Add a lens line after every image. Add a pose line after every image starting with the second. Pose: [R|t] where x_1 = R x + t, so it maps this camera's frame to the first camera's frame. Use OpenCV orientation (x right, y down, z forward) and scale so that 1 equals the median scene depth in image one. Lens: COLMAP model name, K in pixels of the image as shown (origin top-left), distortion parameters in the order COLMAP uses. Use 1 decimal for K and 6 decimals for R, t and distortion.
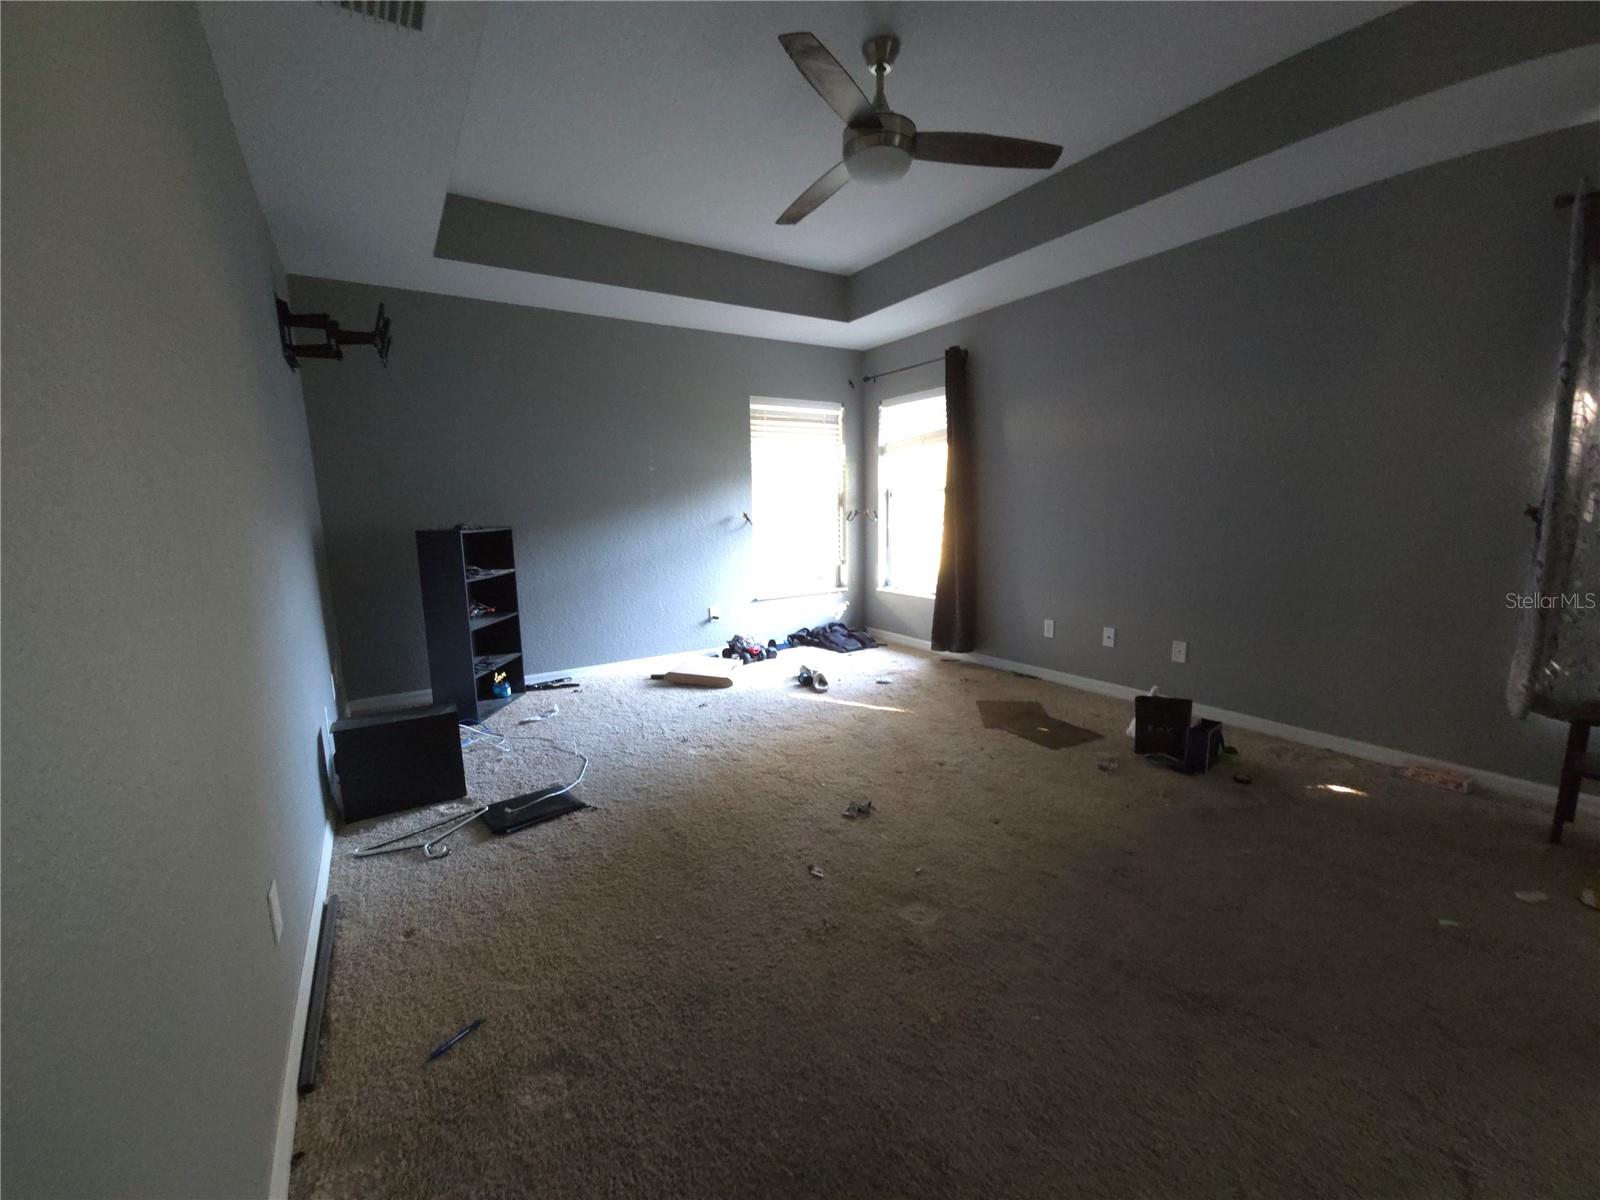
lens RADIAL K [[647.5, 0, 800.0], [0, 647.5, 600.0], [0, 0, 1]] dist [0.001785, 0.000199]
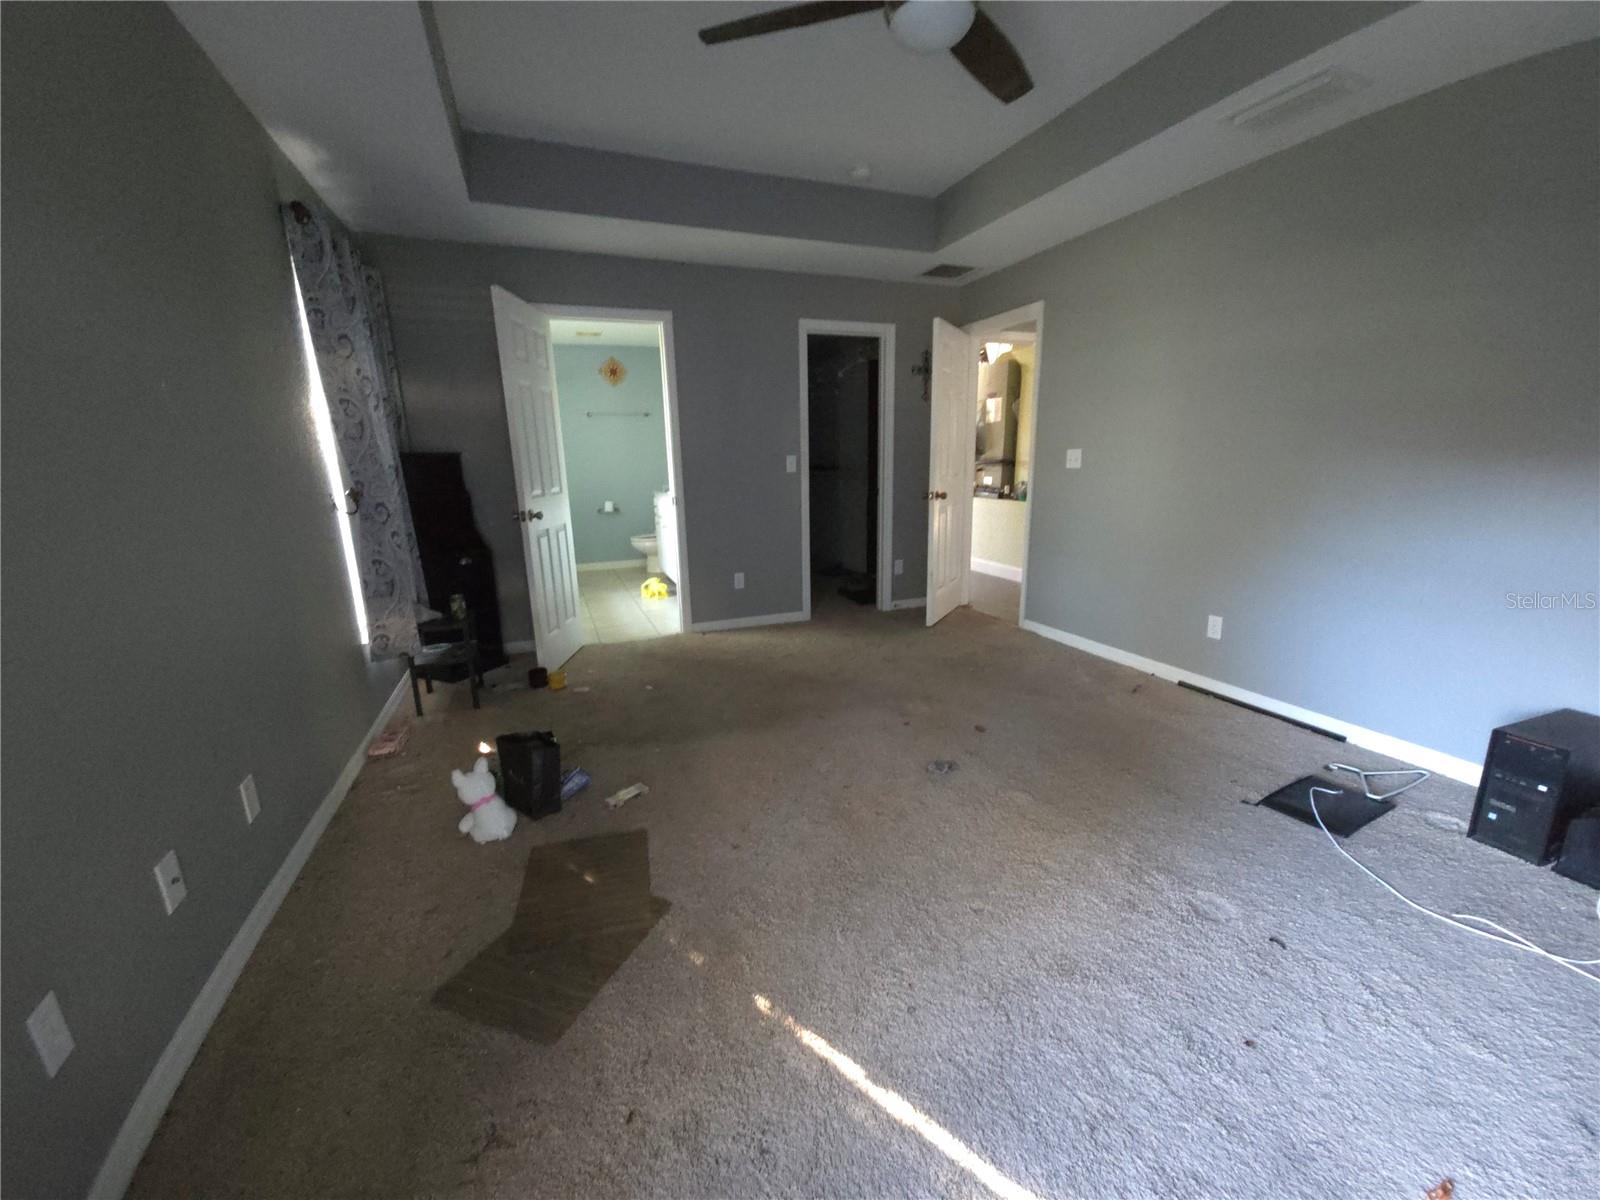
lens RADIAL K [[647.5, 0, 800.0], [0, 647.5, 600.0], [0, 0, 1]] dist [0.001785, 0.000199]
pose [[-0.978896, -0.009248, 0.204147, 0.087879], [0.065879, 0.931361, 0.358087, -0.257098], [-0.193447, 0.363979, -0.911097, 1.580110]]
